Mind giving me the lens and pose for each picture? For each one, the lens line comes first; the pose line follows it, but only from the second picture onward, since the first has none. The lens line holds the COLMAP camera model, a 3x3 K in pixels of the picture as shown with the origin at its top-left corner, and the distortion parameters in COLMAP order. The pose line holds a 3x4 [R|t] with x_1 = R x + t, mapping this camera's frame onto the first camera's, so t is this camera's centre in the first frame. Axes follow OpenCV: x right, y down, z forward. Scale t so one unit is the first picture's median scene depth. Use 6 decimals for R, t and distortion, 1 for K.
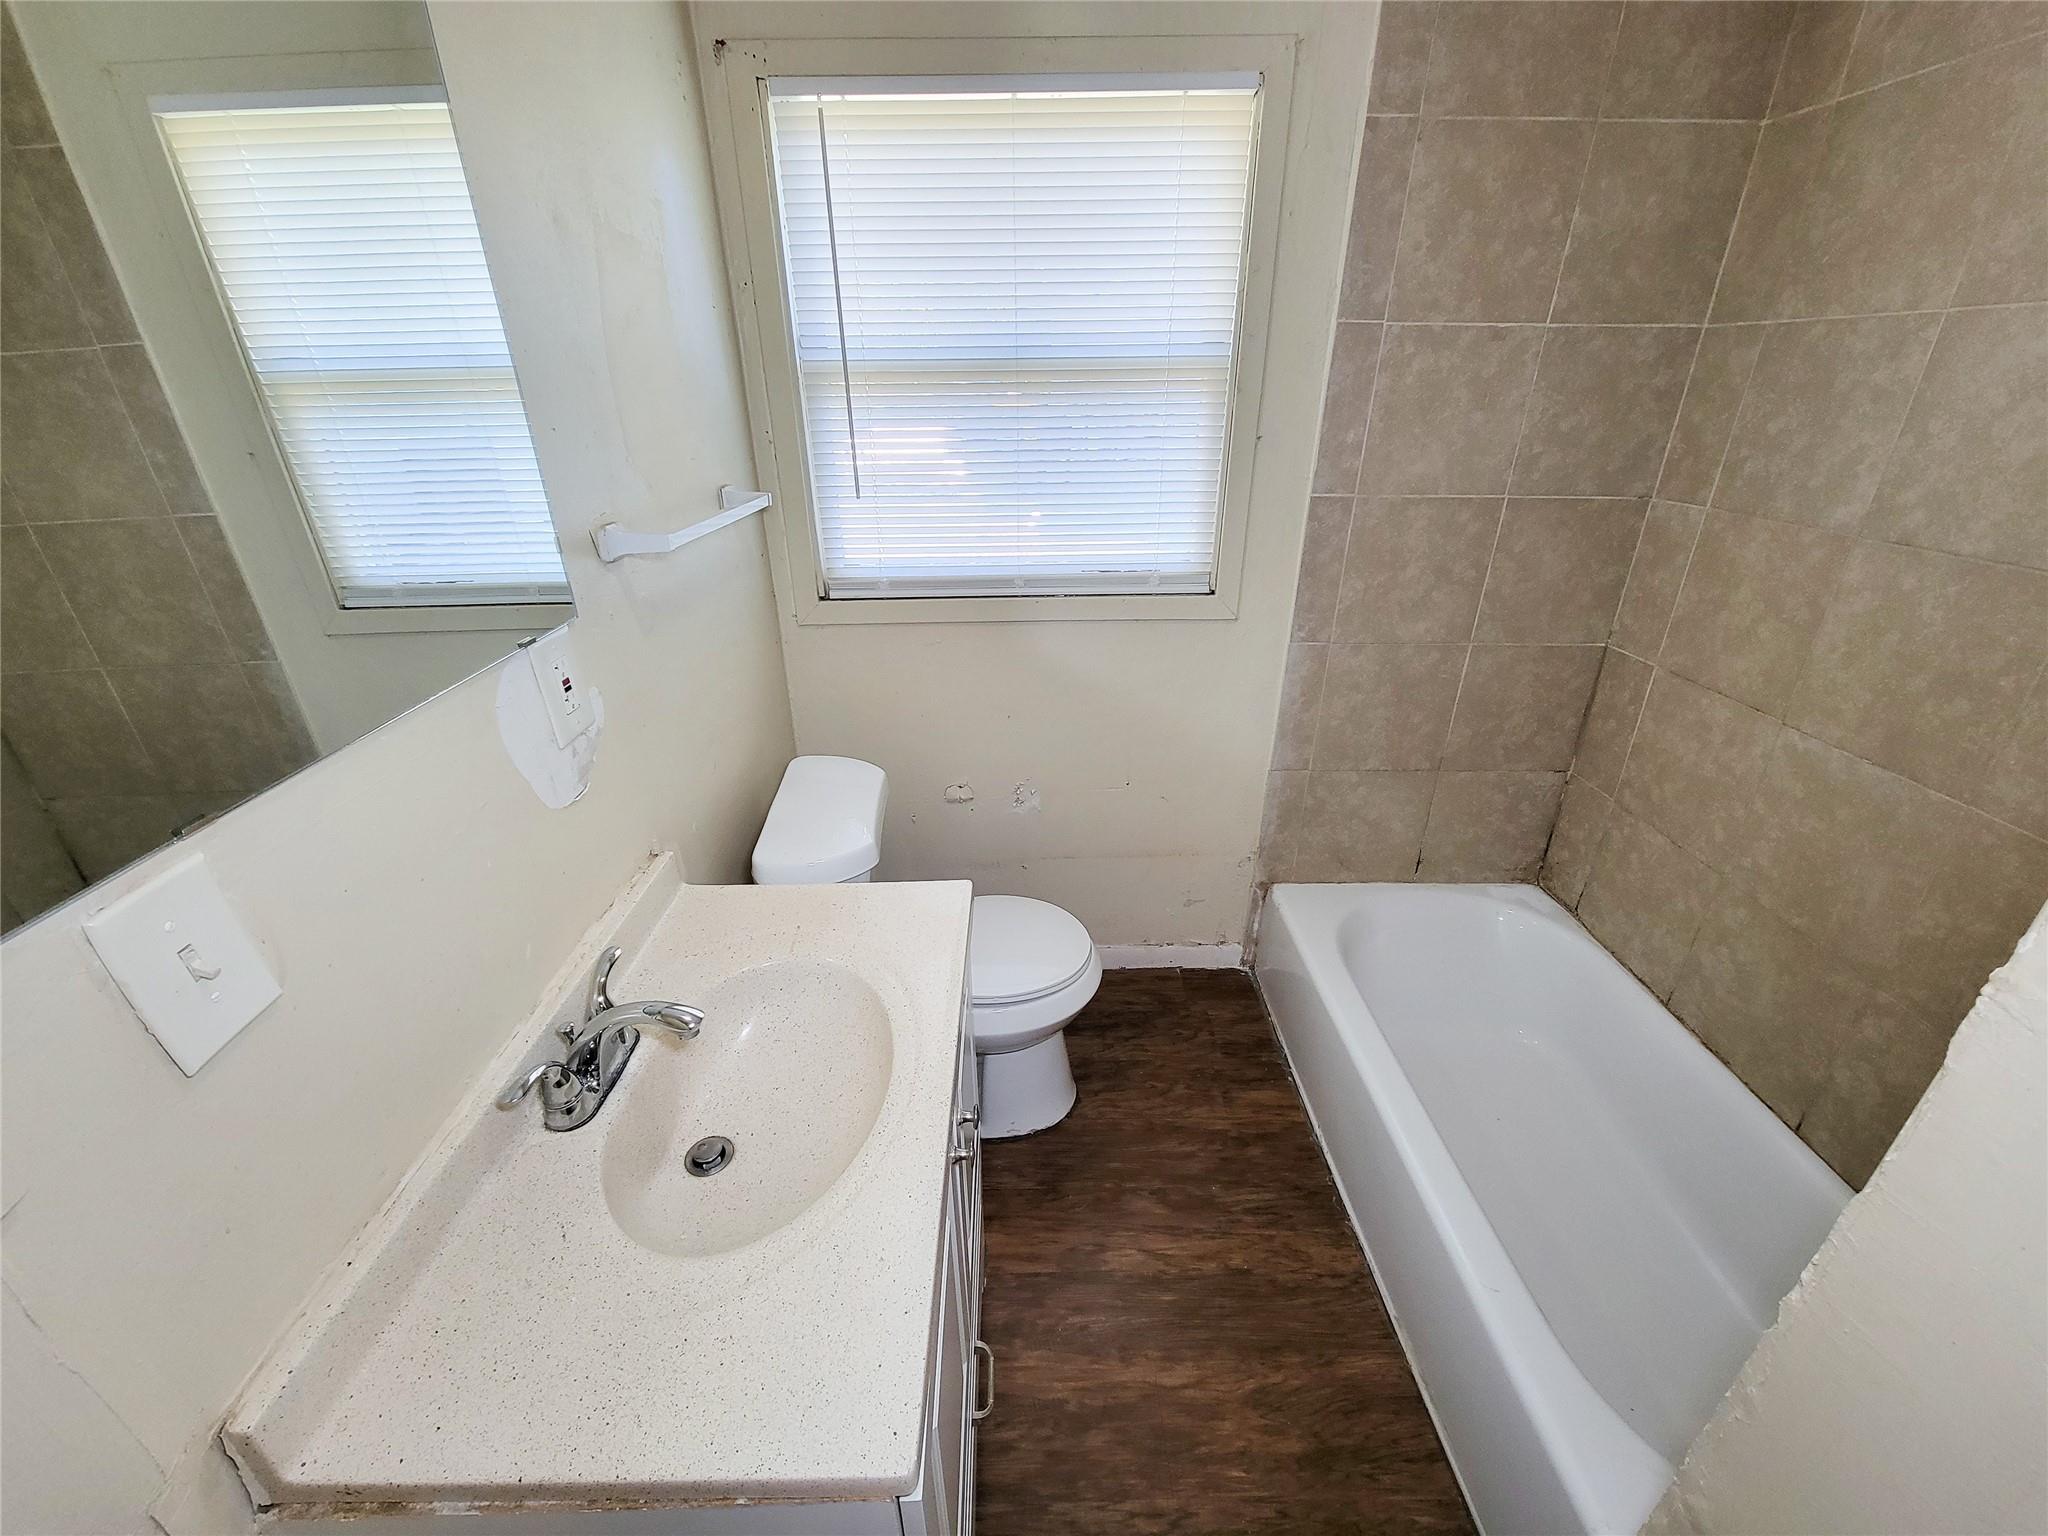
lens RADIAL K [[825.7, 0, 1019.2], [0, 825.7, 767.4], [0, 0, 1]] dist [-0.001511, -0.000506]
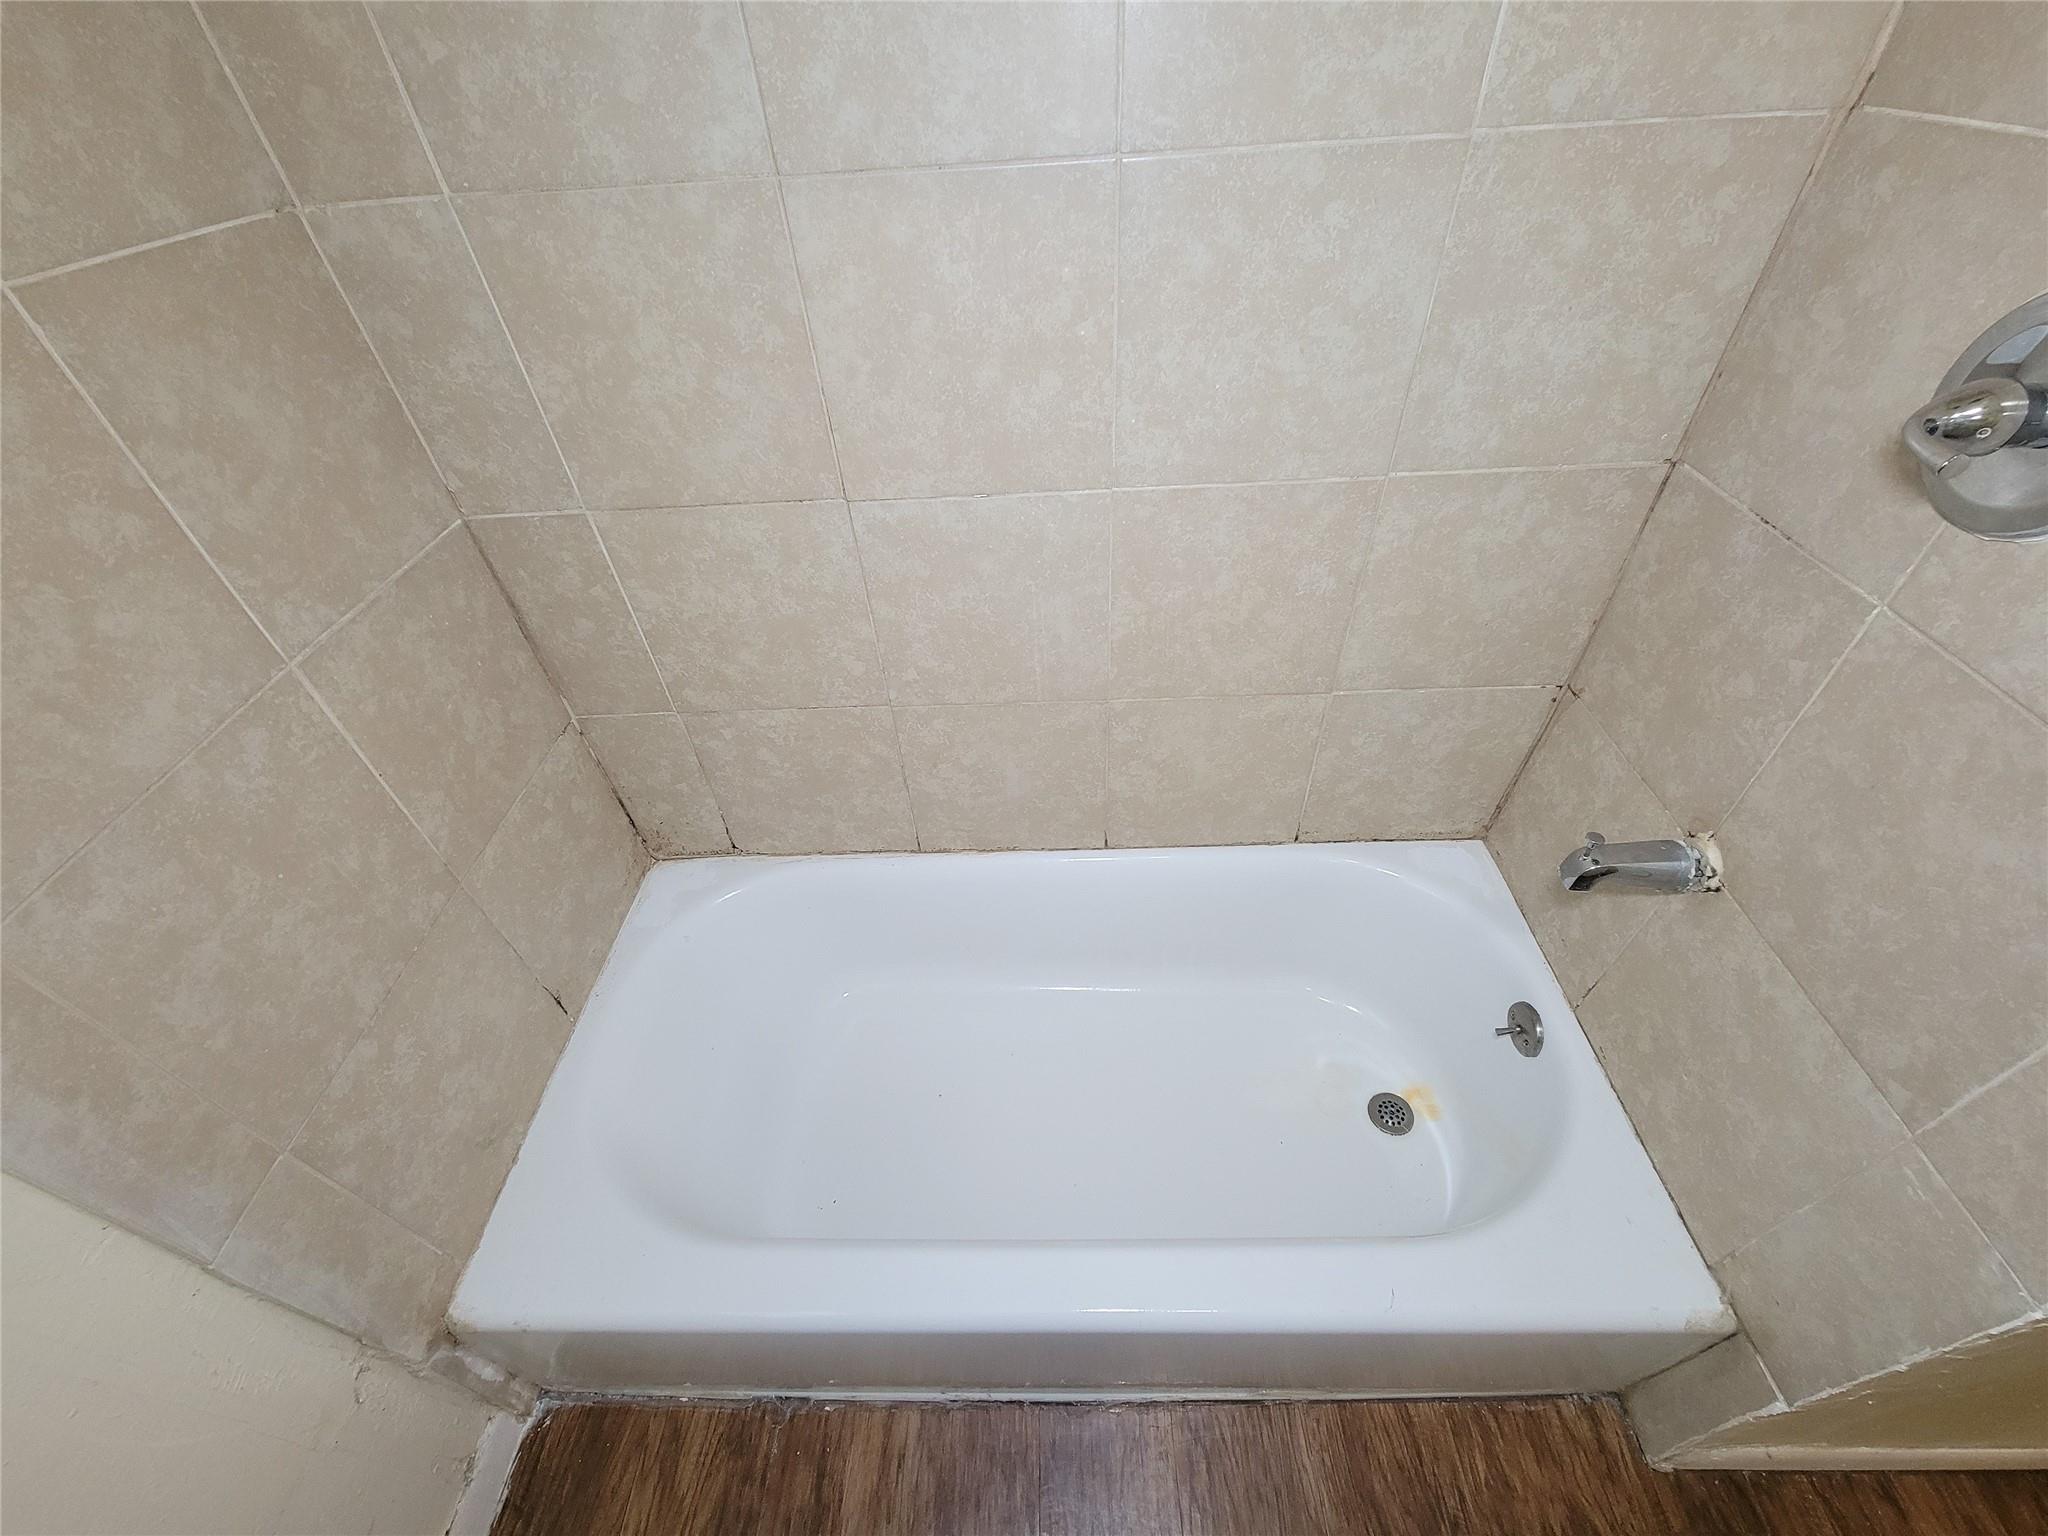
lens RADIAL K [[825.7, 0, 1019.2], [0, 825.7, 767.4], [0, 0, 1]] dist [-0.001511, -0.000506]
pose [[0.016441, -0.674417, 0.738167, 0.211093], [0.469692, 0.656949, 0.589752, -0.188282], [-0.882677, 0.337015, 0.327569, 0.556623]]
